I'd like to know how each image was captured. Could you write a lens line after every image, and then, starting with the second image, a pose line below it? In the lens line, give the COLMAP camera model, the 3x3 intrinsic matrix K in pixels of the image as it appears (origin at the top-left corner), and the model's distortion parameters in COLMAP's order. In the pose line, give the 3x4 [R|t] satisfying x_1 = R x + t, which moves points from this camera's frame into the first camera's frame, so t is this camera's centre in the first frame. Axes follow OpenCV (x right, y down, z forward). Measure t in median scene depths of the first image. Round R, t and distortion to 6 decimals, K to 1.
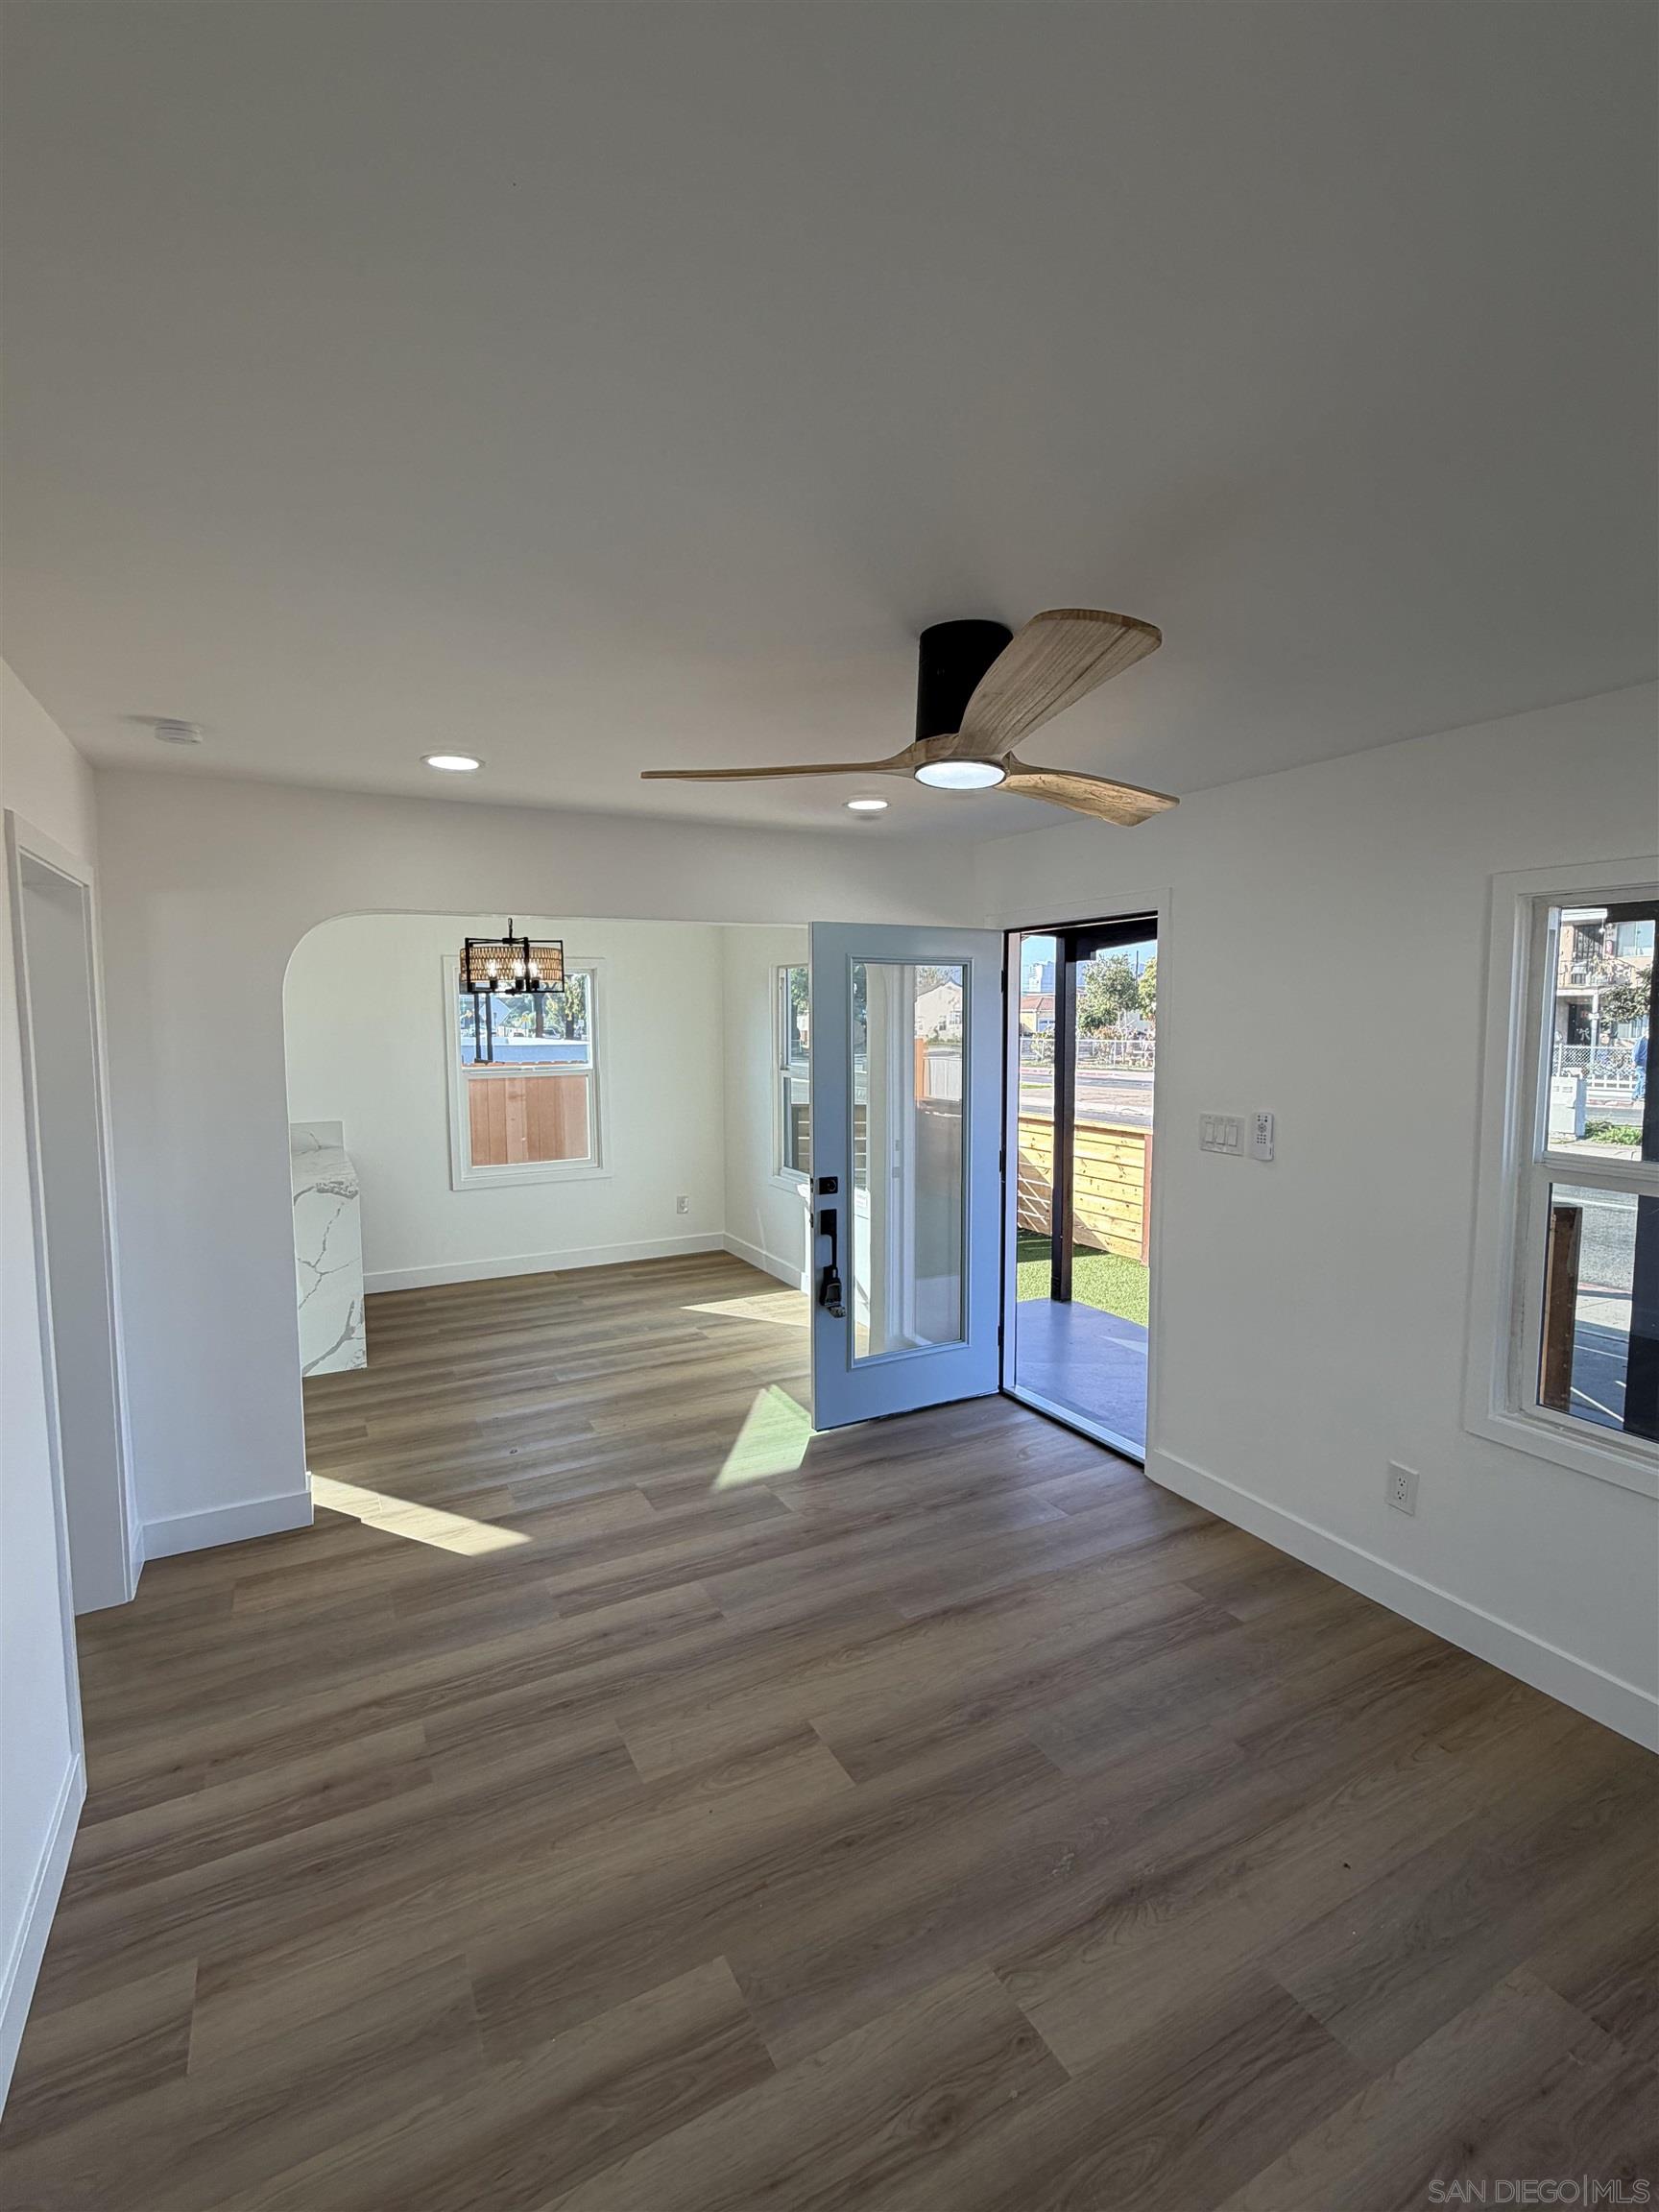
lens RADIAL K [[1012.2, 0, 832.6], [0, 1012.2, 1096.3], [0, 0, 1]] dist [0.002228, -0.000870]
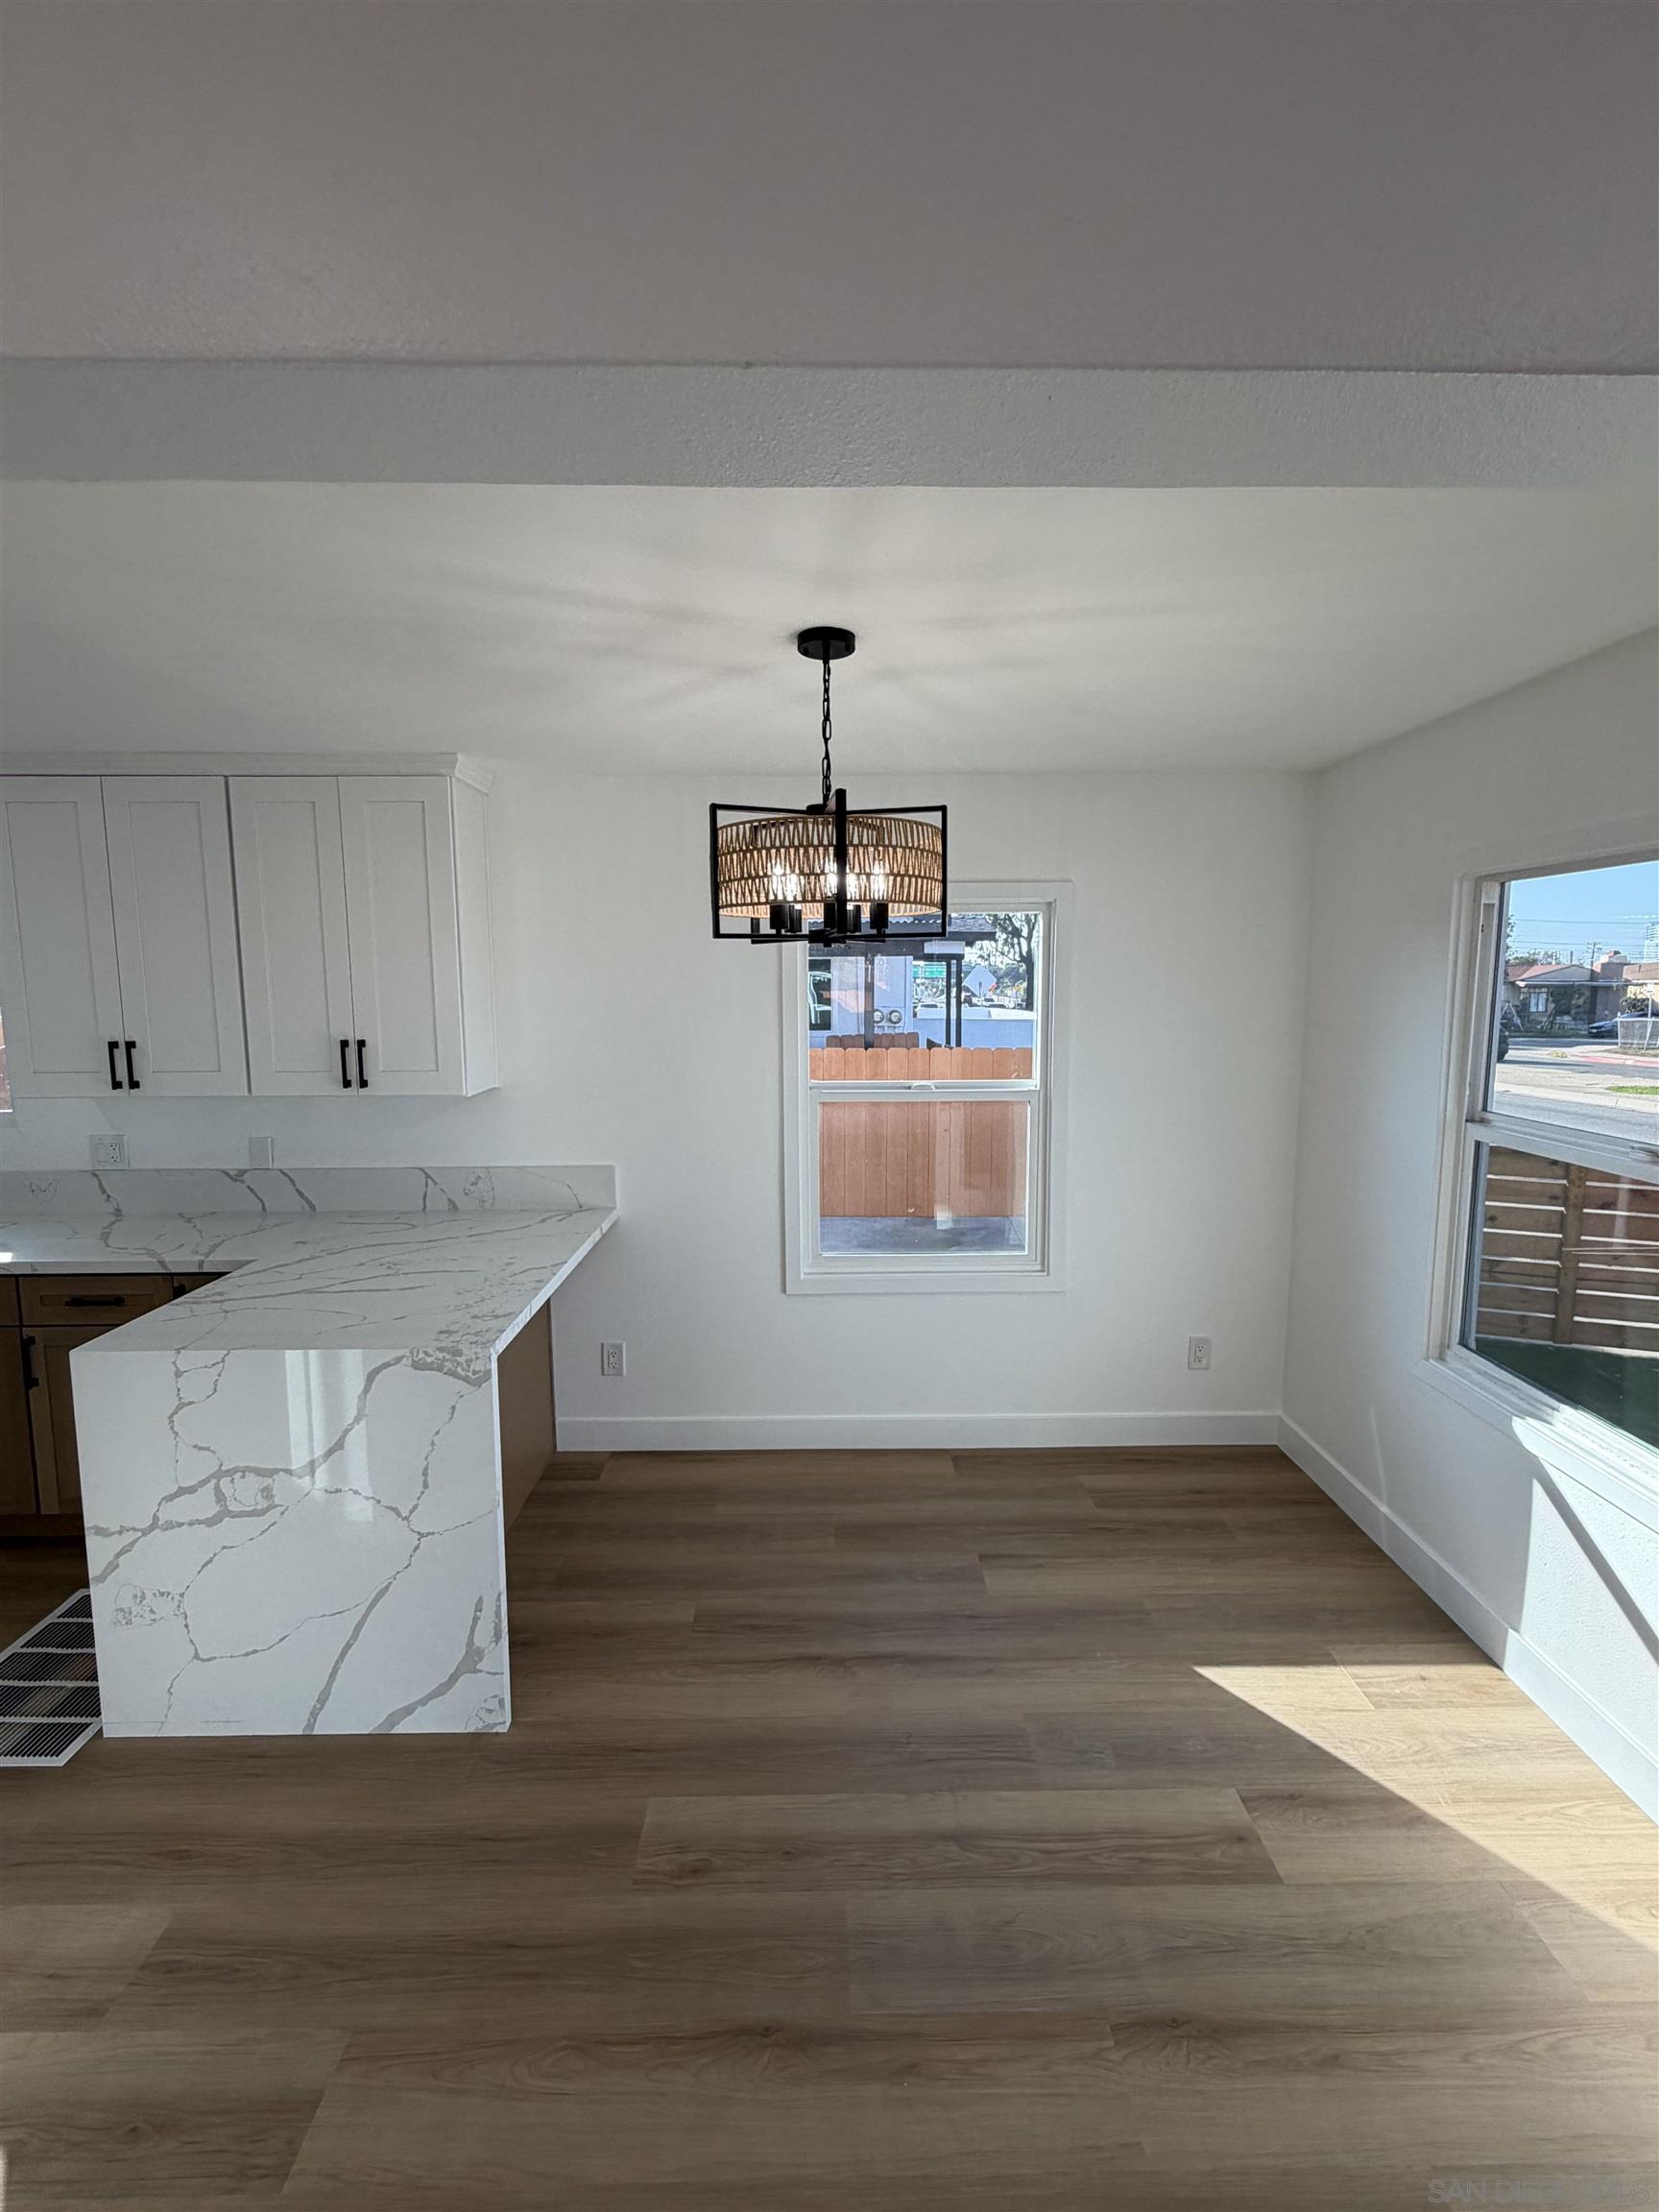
lens RADIAL K [[1012.2, 0, 842.4], [0, 1012.2, 1100.8], [0, 0, 1]] dist [0.002228, -0.000870]
pose [[0.891666, 0.057263, -0.449058, -0.089790], [-0.041997, 0.998153, 0.043890, -0.040776], [0.450742, -0.020276, 0.892424, 0.476699]]
